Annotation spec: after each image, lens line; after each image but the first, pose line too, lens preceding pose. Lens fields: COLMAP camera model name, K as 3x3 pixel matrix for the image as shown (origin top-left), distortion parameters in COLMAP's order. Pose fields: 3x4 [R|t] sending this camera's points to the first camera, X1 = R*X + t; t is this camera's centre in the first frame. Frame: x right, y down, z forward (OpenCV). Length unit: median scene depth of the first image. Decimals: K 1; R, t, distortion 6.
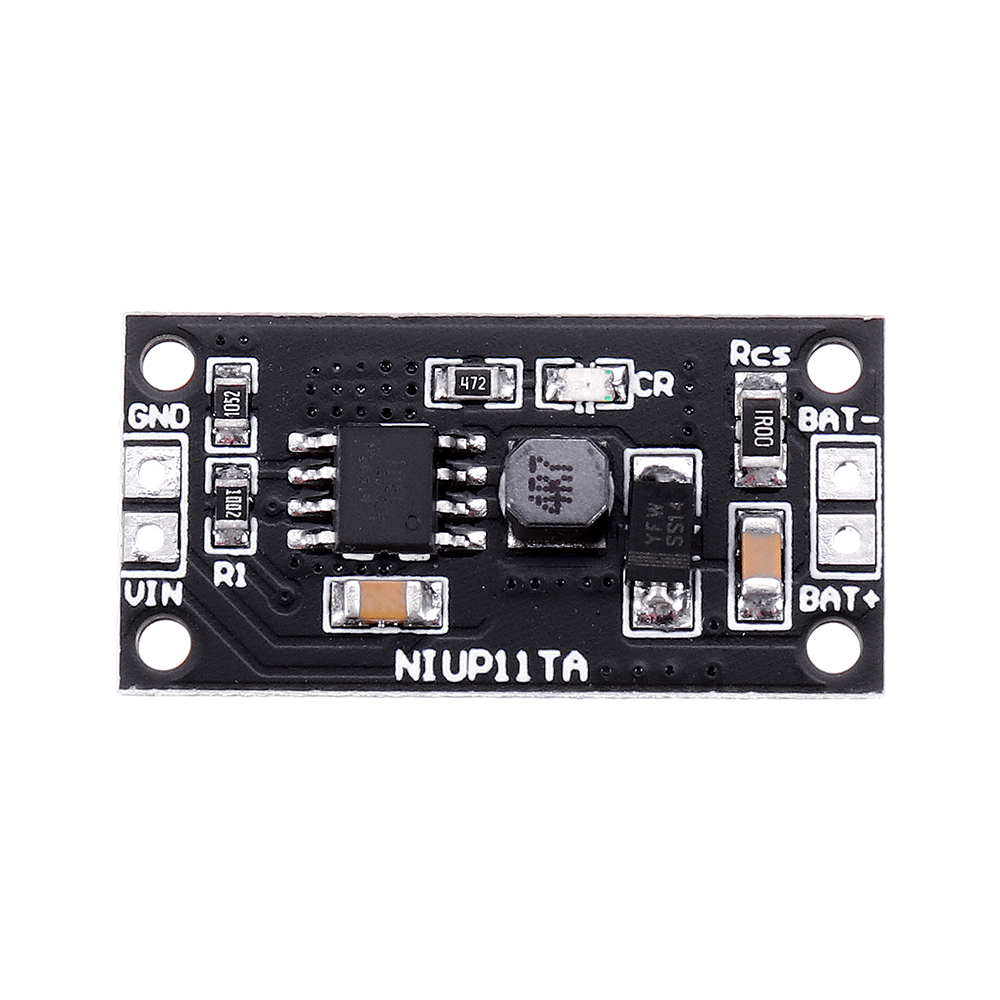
lens RADIAL K [[7453.3, 0, 346.9], [0, 7453.3, 499.9], [0, 0, 1]] dist [-0.400044, 24.246623]
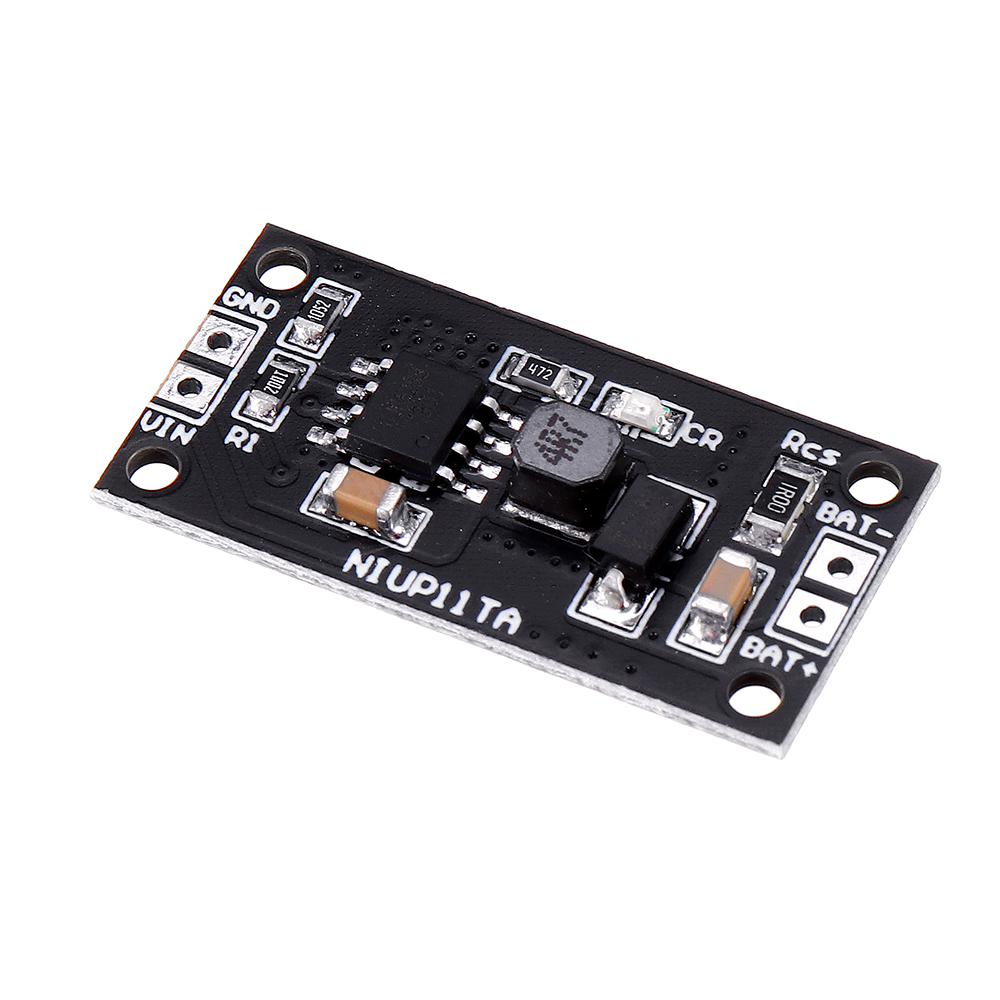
lens RADIAL K [[7453.3, 0, 346.9], [0, 7453.3, 499.9], [0, 0, 1]] dist [-0.400044, 24.246623]
pose [[0.890404, 0.323185, -0.320519, 0.323735], [-0.445295, 0.764392, -0.466281, 0.481491], [0.094307, 0.557904, 0.824530, 0.171840]]
